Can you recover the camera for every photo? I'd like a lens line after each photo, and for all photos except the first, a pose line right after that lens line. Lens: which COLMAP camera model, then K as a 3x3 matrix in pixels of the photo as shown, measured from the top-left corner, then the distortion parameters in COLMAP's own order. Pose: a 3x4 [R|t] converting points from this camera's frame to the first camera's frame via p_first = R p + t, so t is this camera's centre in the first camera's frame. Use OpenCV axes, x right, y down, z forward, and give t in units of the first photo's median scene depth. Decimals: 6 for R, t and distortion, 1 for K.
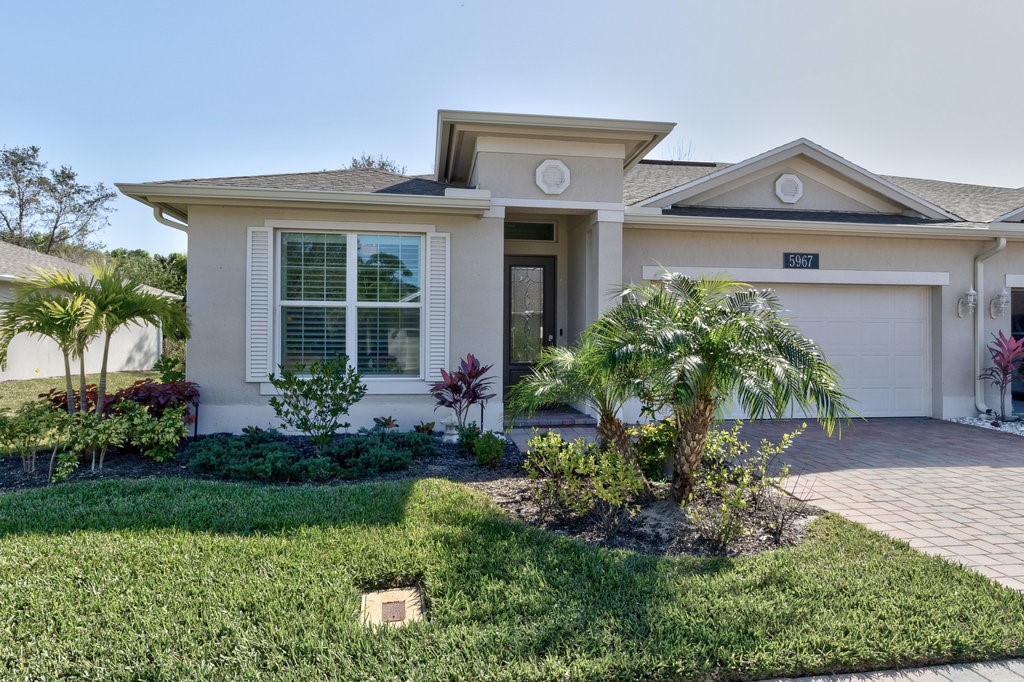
lens RADIAL K [[573.5, 0, 522.7], [0, 573.5, 340.3], [0, 0, 1]] dist [-0.001530, -0.002126]
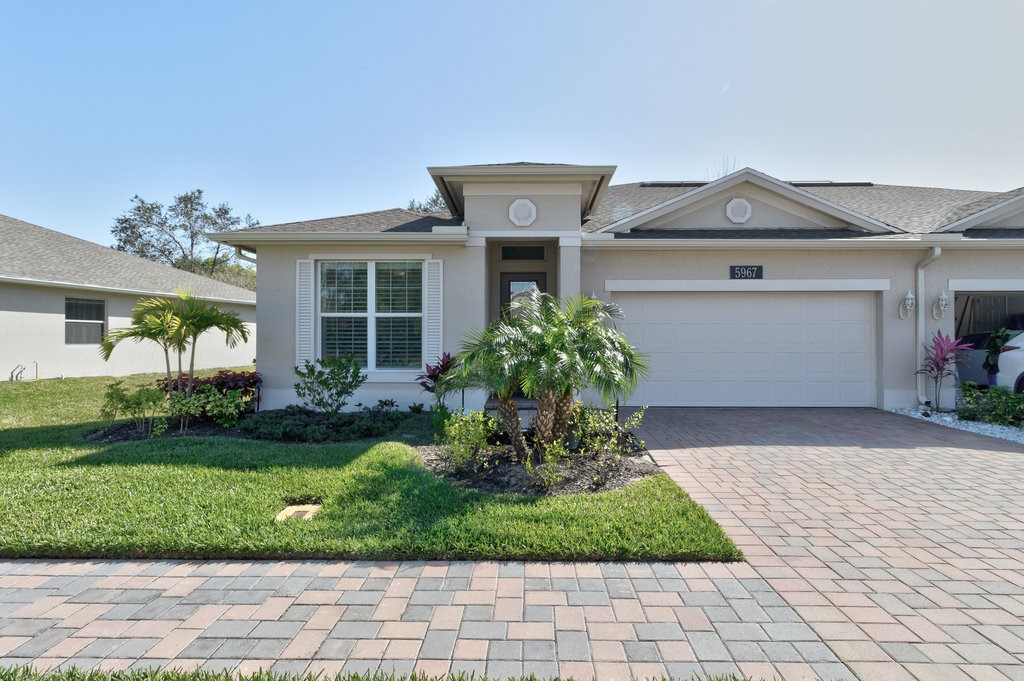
lens RADIAL K [[505.0, 0, 523.3], [0, 505.0, 339.3], [0, 0, 1]] dist [0.001147, 0.000865]
pose [[0.988687, -0.004309, -0.149928, 0.214920], [0.004486, 0.999990, 0.000841, -0.004991], [0.149923, -0.001504, 0.988696, -0.102915]]
